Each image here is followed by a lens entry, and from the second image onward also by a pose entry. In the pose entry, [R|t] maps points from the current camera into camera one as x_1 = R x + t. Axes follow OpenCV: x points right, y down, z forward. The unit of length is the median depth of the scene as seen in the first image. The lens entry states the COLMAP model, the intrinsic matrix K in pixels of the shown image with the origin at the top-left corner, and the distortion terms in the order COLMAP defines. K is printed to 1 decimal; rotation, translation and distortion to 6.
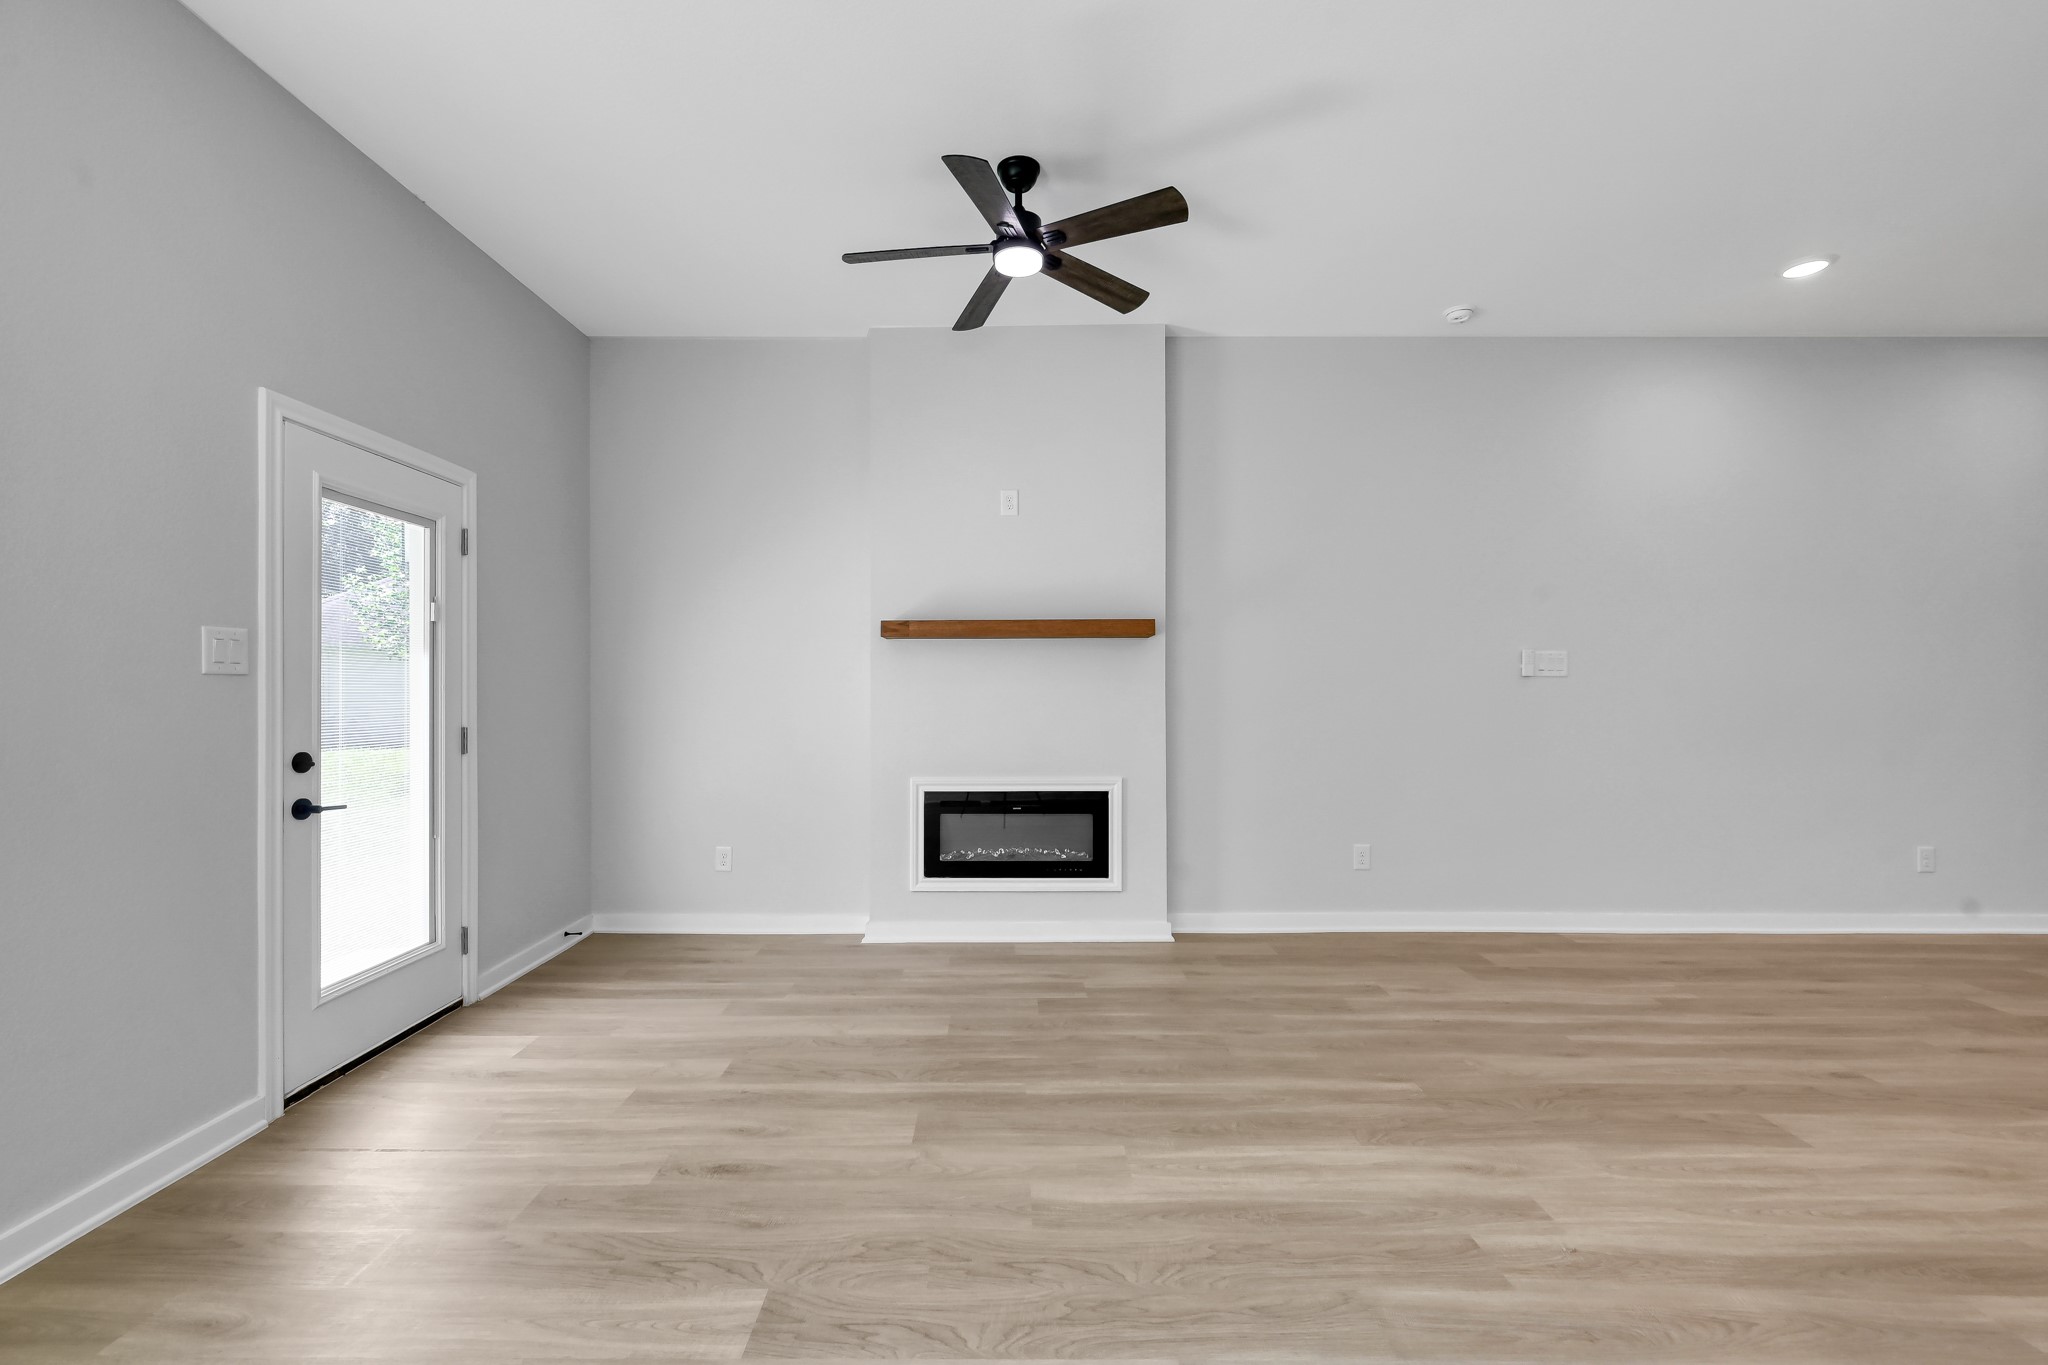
lens RADIAL K [[822.5, 0, 1001.2], [0, 822.5, 682.7], [0, 0, 1]] dist [-0.000598, 0.000591]
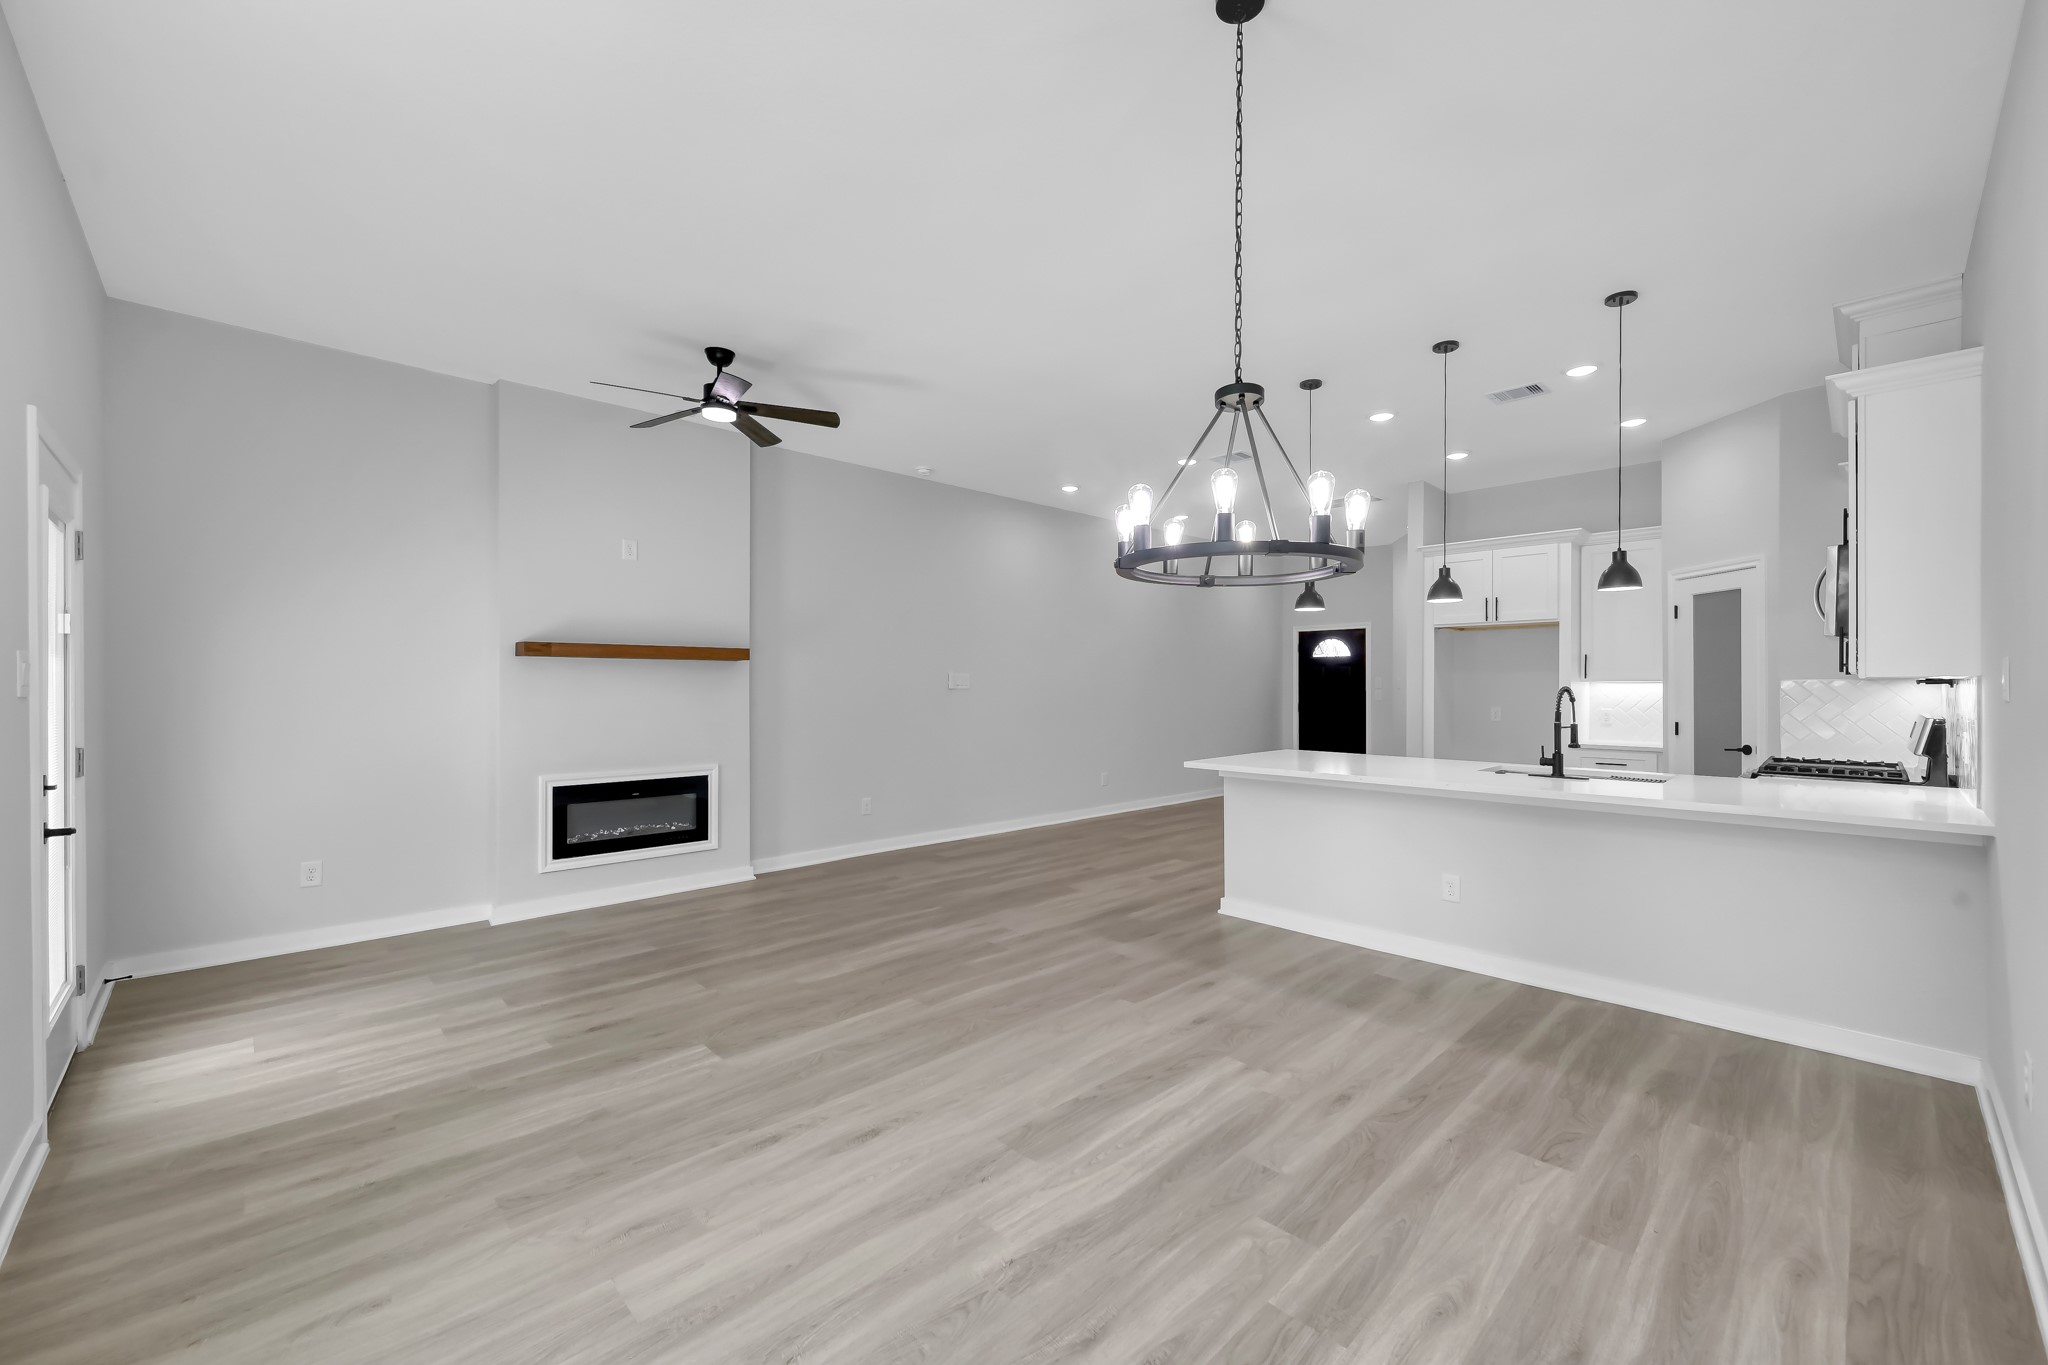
lens RADIAL K [[810.2, 0, 1044.4], [0, 810.2, 684.1], [0, 0, 1]] dist [-0.004577, -0.000361]
pose [[0.704568, 0.005812, 0.709612, -0.645767], [-0.007918, 0.999969, -0.000329, -0.031309], [-0.709592, -0.005387, 0.704592, -0.485421]]
